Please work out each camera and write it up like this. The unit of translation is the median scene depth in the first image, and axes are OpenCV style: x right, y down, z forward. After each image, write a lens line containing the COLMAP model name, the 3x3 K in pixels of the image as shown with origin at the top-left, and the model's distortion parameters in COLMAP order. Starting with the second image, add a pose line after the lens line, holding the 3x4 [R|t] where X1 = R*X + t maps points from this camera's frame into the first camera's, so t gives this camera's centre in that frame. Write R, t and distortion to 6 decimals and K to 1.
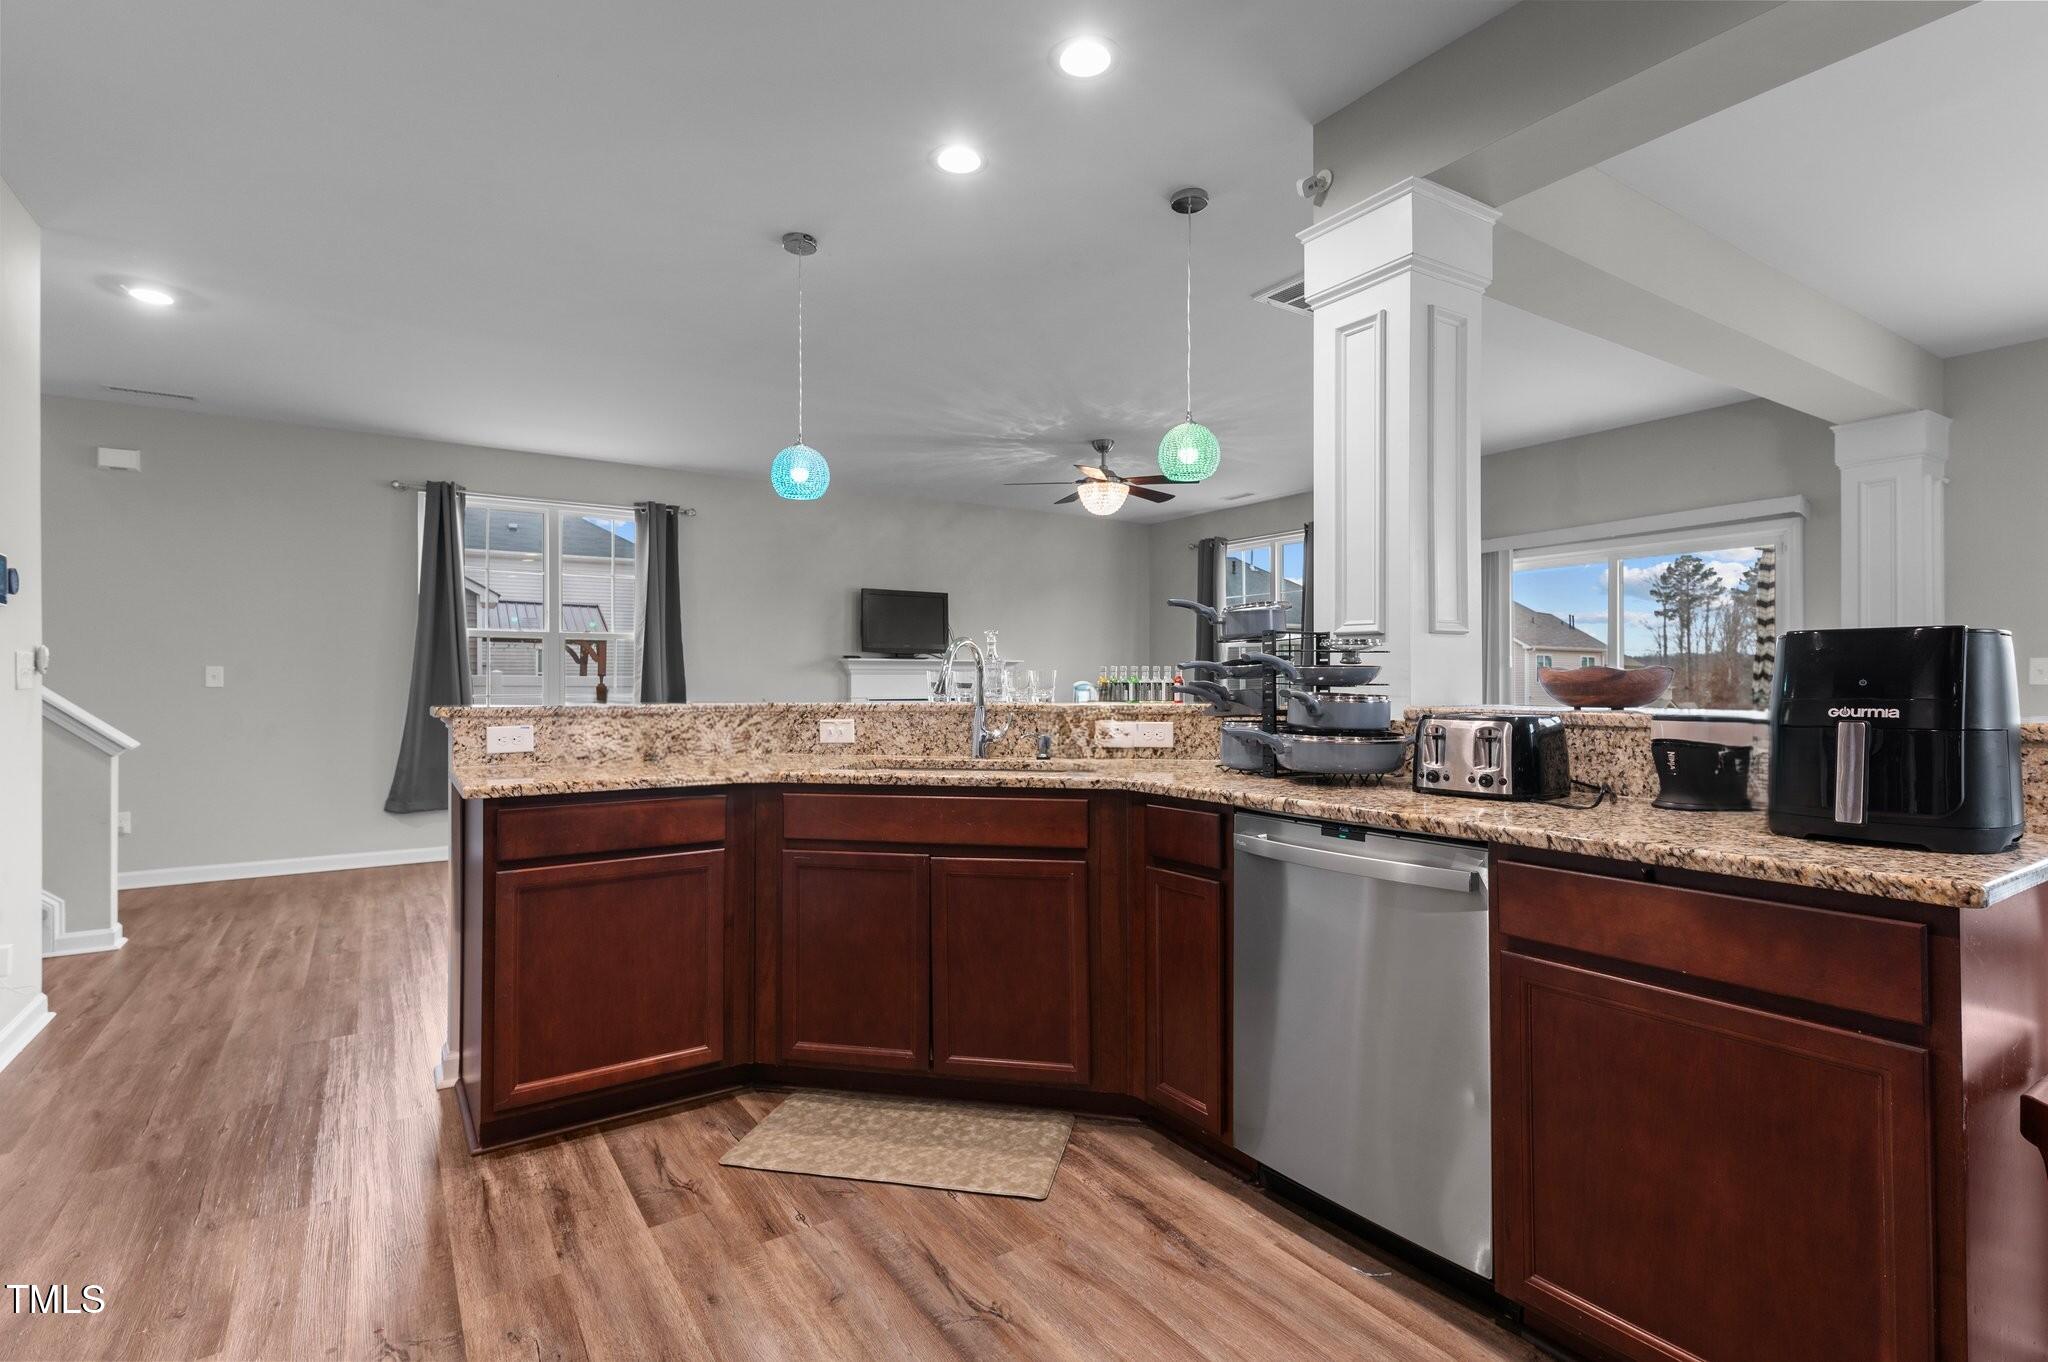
lens RADIAL K [[985.5, 0, 1024.0], [0, 985.5, 681.0], [0, 0, 1]] dist [0.000150, 0.000013]
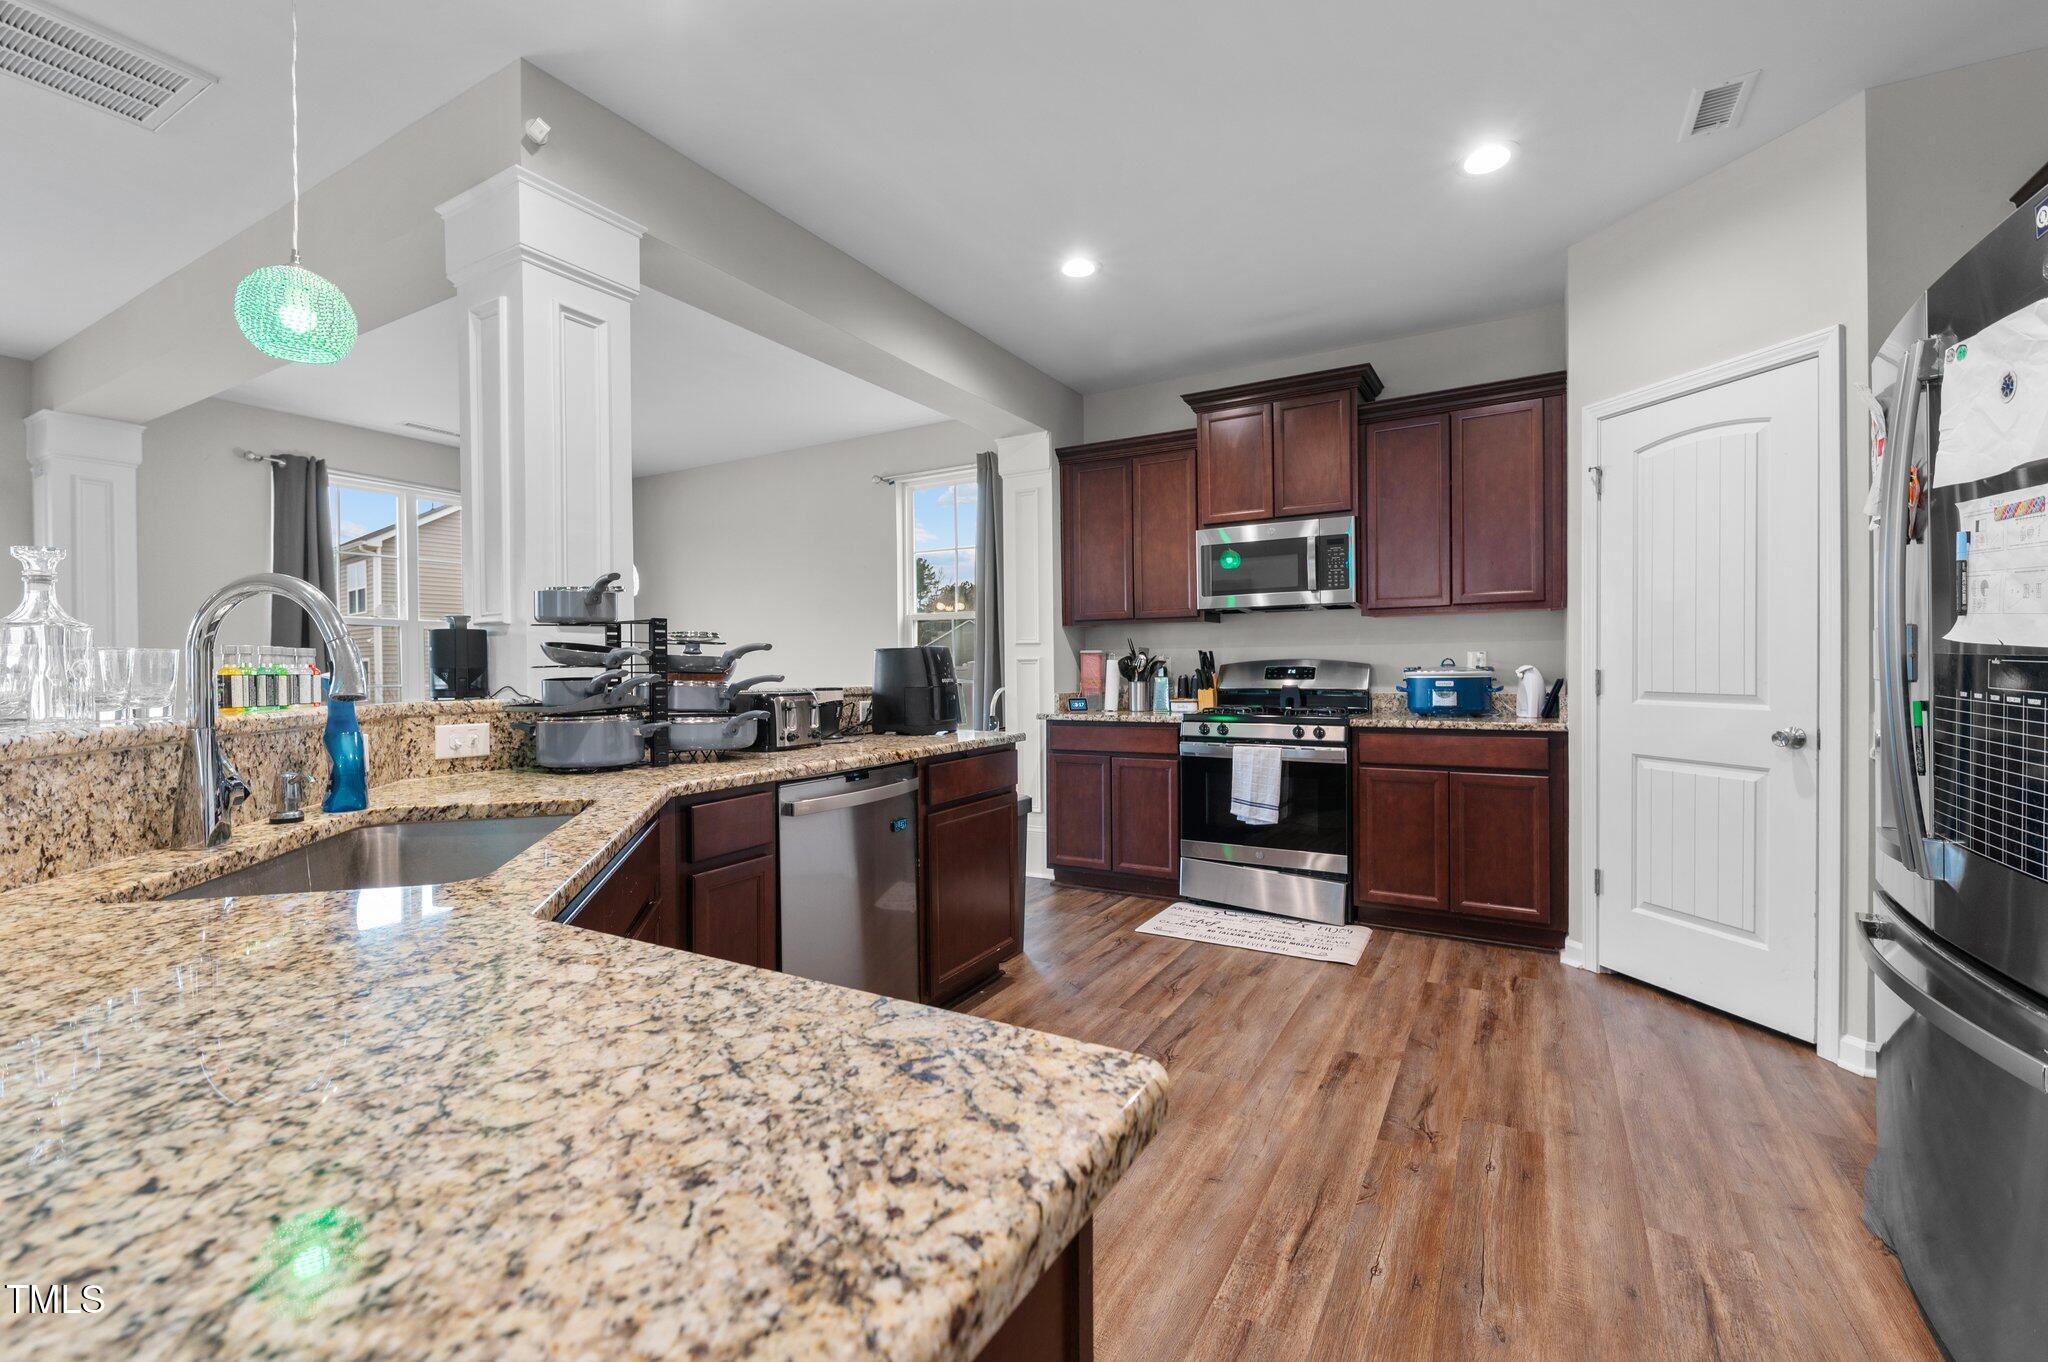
lens RADIAL K [[891.6, 0, 1024.0], [0, 891.6, 681.0], [0, 0, 1]] dist [0.000204, -0.000025]
pose [[-0.438987, -0.004467, 0.898482, -0.708521], [0.017905, 0.999746, 0.013719, 0.007585], [-0.898315, 0.022110, -0.438795, 1.072840]]
